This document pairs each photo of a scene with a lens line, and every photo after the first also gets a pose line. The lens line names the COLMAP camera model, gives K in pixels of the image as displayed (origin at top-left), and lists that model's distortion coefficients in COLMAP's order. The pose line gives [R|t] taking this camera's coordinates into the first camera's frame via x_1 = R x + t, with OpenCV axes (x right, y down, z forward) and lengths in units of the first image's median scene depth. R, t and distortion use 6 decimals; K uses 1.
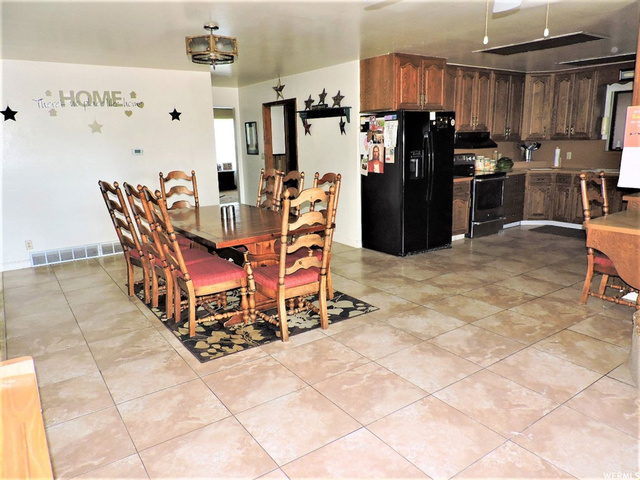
lens RADIAL K [[457.3, 0, 320.0], [0, 457.3, 240.0], [0, 0, 1]] dist [-0.012030, 0.000351]
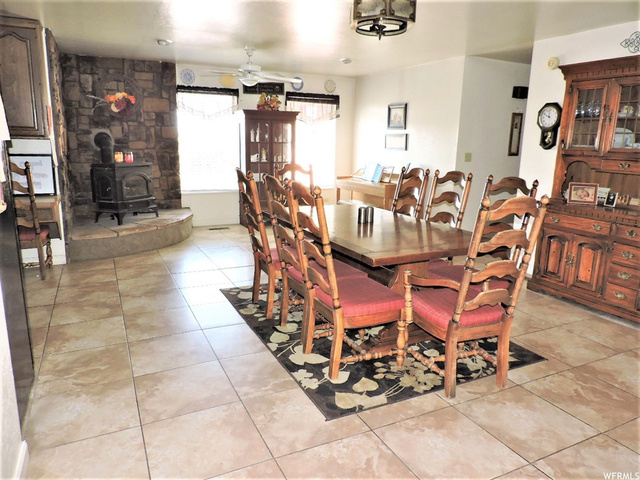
lens RADIAL K [[456.0, 0, 320.0], [0, 456.0, 240.0], [0, 0, 1]] dist [-0.021139, 0.000329]
pose [[-0.987830, -0.033468, 0.151892, -0.183660], [0.033244, 0.908574, 0.416400, -0.277448], [-0.151941, 0.416382, -0.896404, 1.331912]]
